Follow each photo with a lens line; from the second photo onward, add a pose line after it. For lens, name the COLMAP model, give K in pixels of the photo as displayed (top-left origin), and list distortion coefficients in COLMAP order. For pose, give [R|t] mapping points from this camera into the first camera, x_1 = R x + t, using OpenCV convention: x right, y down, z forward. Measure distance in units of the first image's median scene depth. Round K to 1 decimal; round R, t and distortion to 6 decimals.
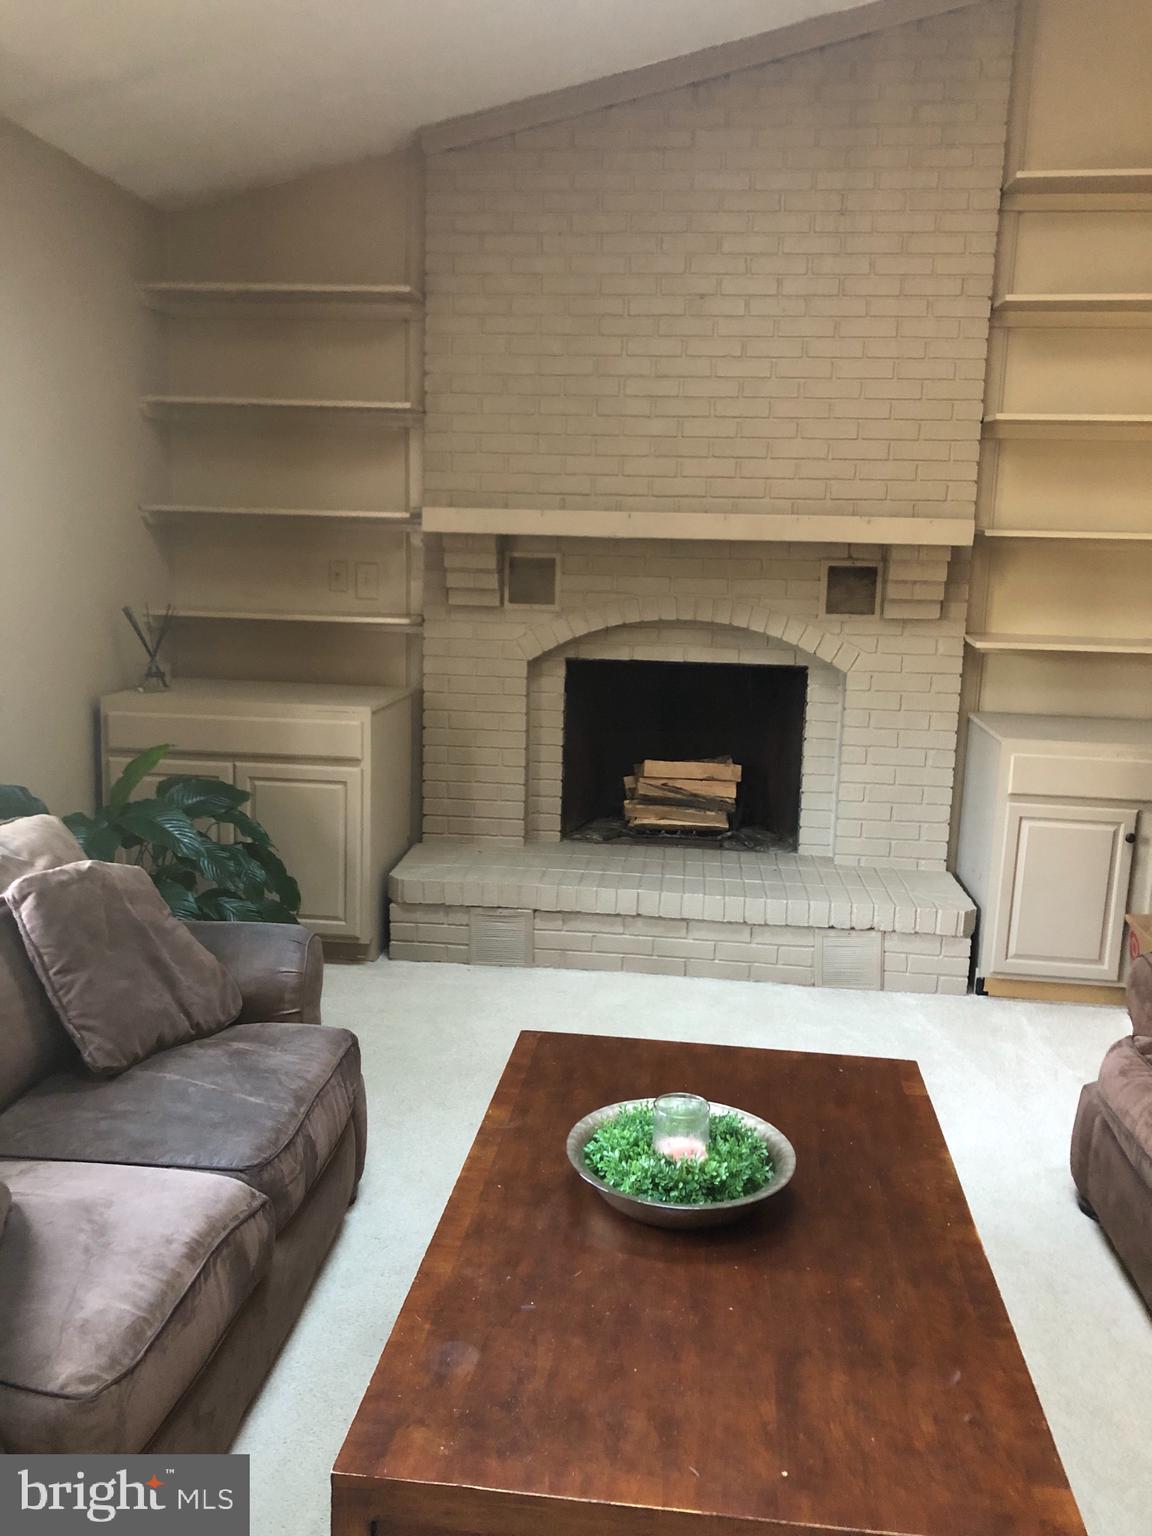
lens RADIAL K [[1265.6, 0, 581.8], [0, 1265.6, 761.8], [0, 0, 1]] dist [0.036245, -0.059808]
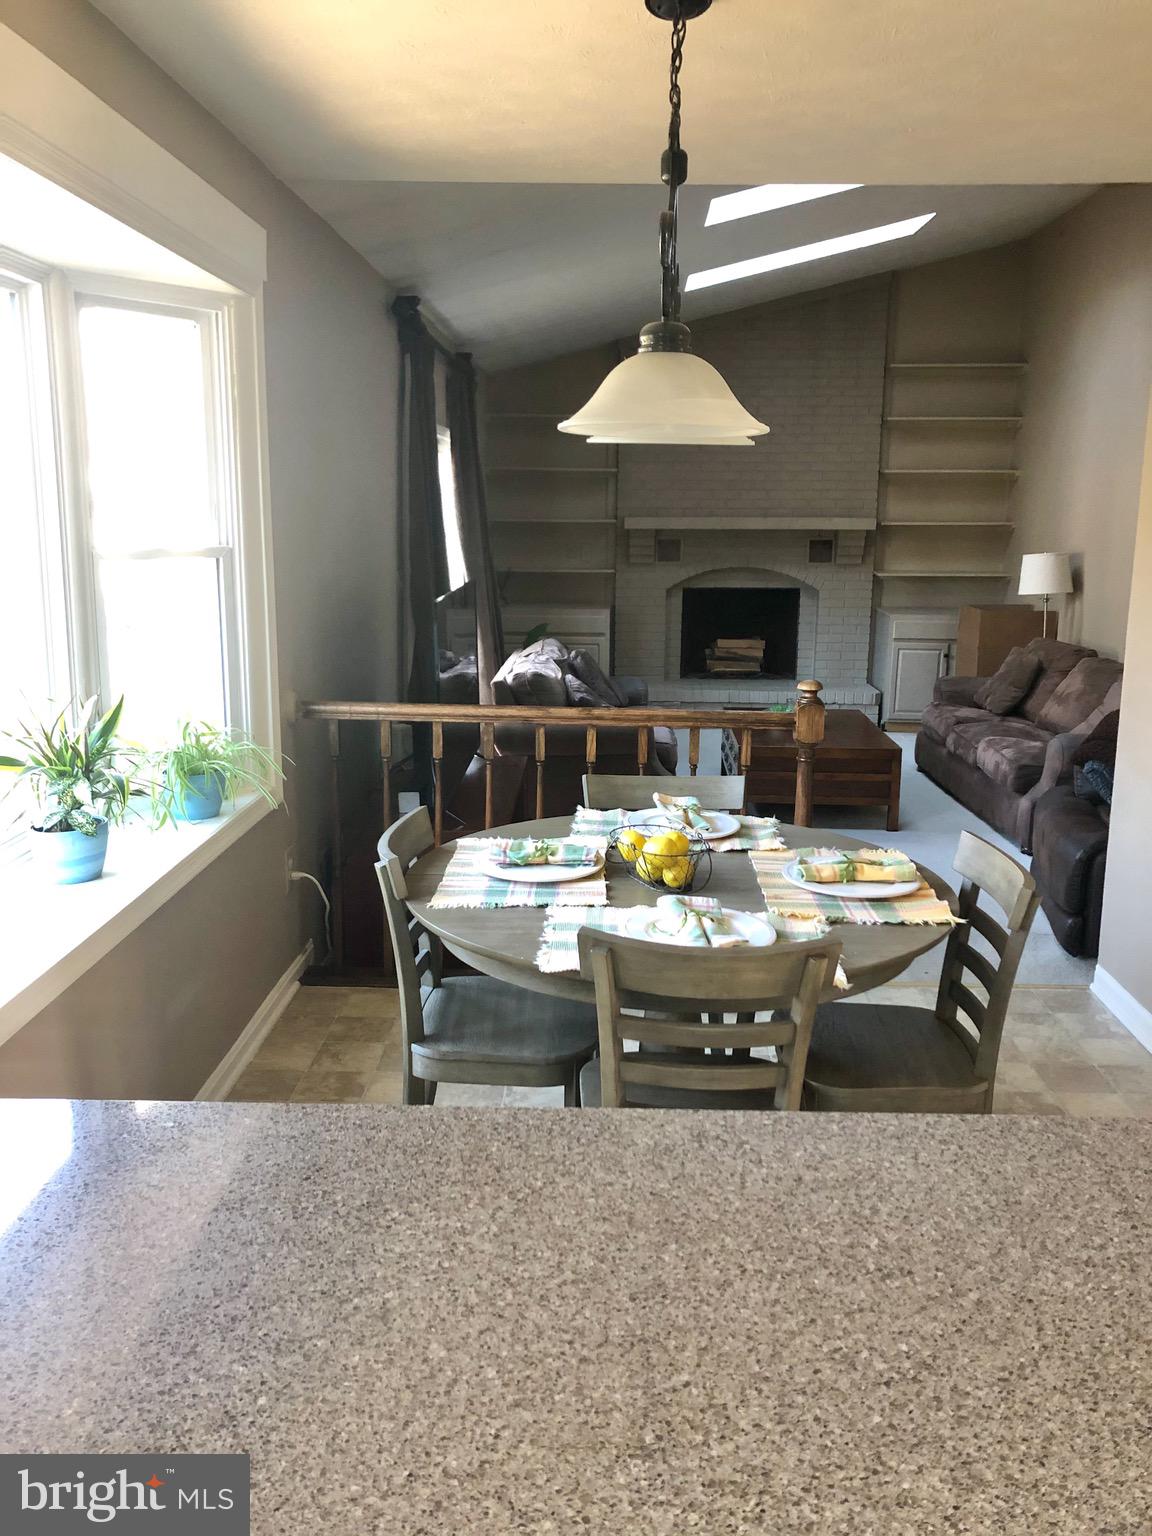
lens RADIAL K [[1265.6, 0, 569.5], [0, 1265.6, 772.6], [0, 0, 1]] dist [0.036245, -0.059808]
pose [[0.997928, -0.033232, 0.055096, -0.334921], [0.031419, 0.998946, 0.033449, 0.150227], [-0.056150, -0.031648, 0.997921, -1.104944]]
